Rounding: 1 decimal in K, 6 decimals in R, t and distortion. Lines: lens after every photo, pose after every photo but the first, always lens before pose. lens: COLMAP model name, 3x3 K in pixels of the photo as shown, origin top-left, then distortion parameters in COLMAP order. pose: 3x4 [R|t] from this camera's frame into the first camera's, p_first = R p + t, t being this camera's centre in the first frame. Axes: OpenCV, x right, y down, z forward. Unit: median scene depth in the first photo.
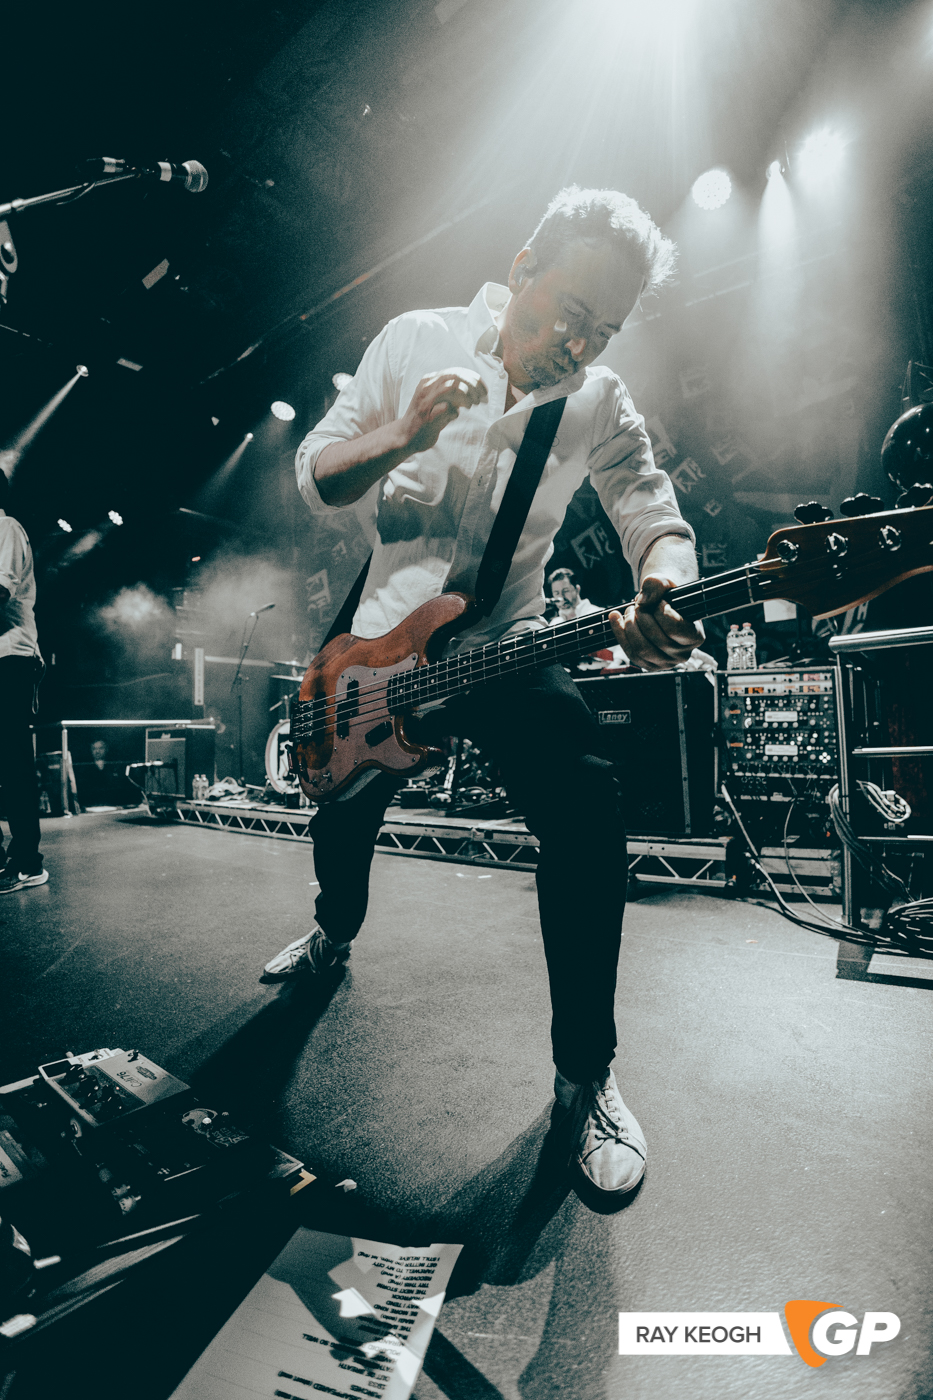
lens RADIAL K [[643.1, 0, 464.1], [0, 643.1, 701.8], [0, 0, 1]] dist [-0.149798, 0.036255]
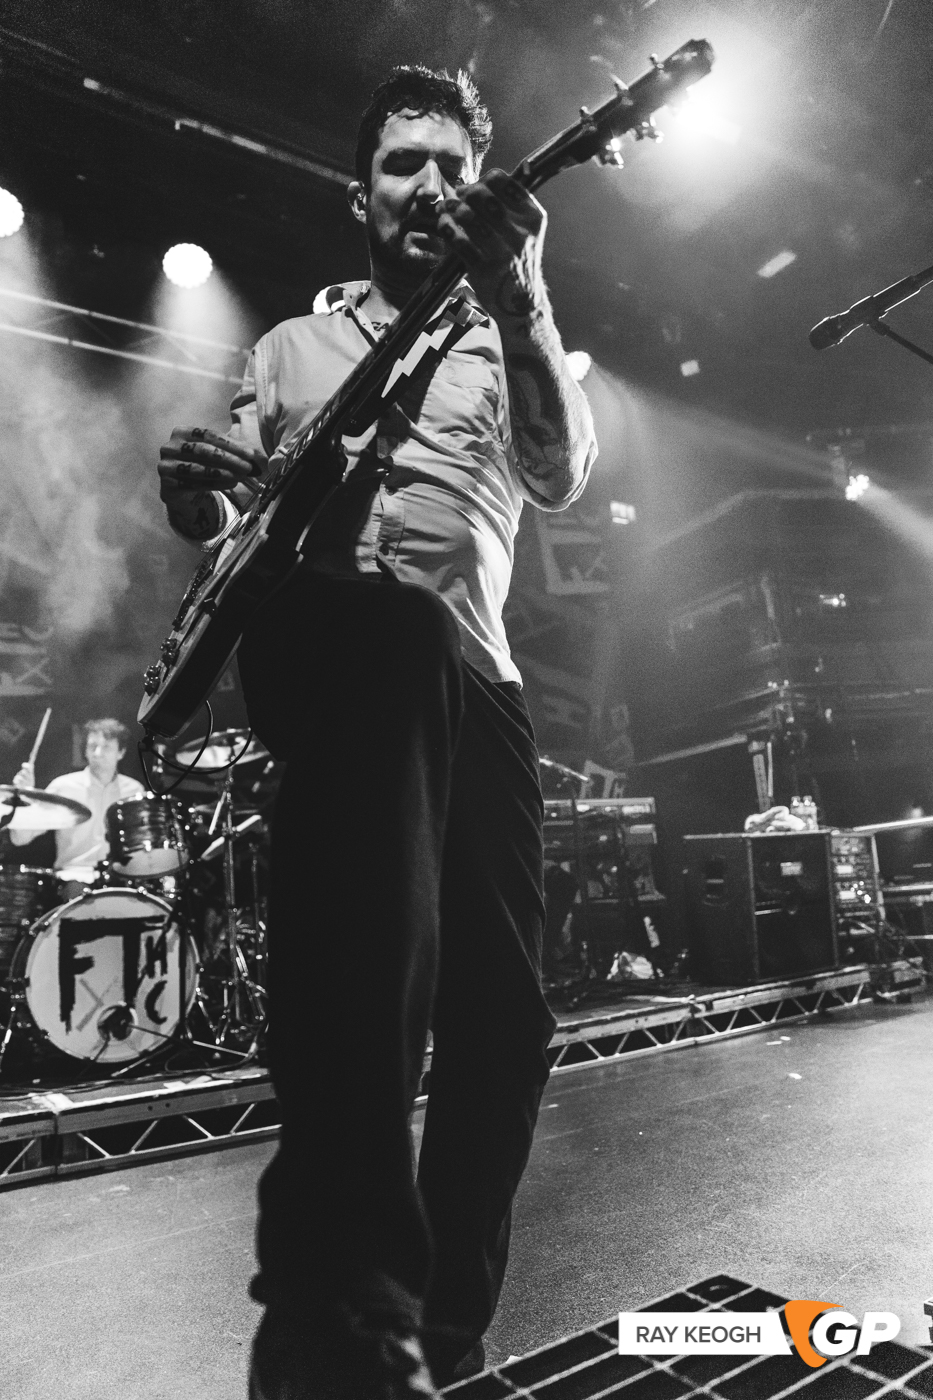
lens RADIAL K [[938.7, 0, 459.9], [0, 938.7, 703.0], [0, 0, 1]] dist [-0.110579, 0.080017]
pose [[0.341478, 0.198519, 0.918685, -0.882675], [0.013668, 0.976287, -0.216047, 0.048220], [-0.939790, 0.086332, 0.330668, 0.582741]]
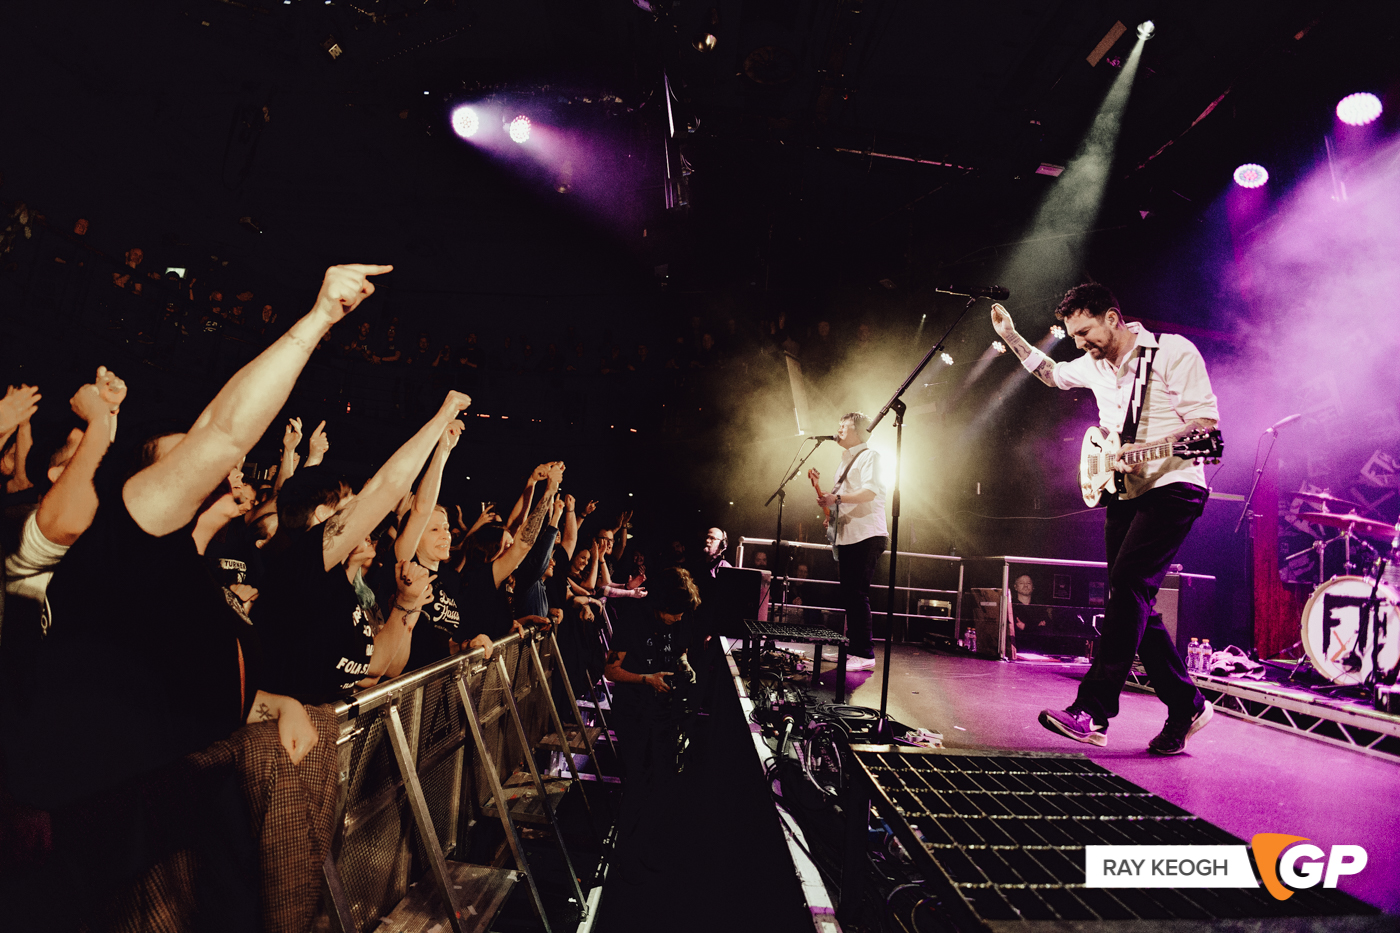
lens RADIAL K [[637.9, 0, 702.5], [0, 637.9, 466.5], [0, 0, 1]] dist [-0.126333, 0.023493]
pose [[0.620967, -0.023414, -0.783487, -0.256194], [-0.065212, 0.994545, -0.081406, 0.004734], [0.781119, 0.101643, 0.616053, 0.064378]]
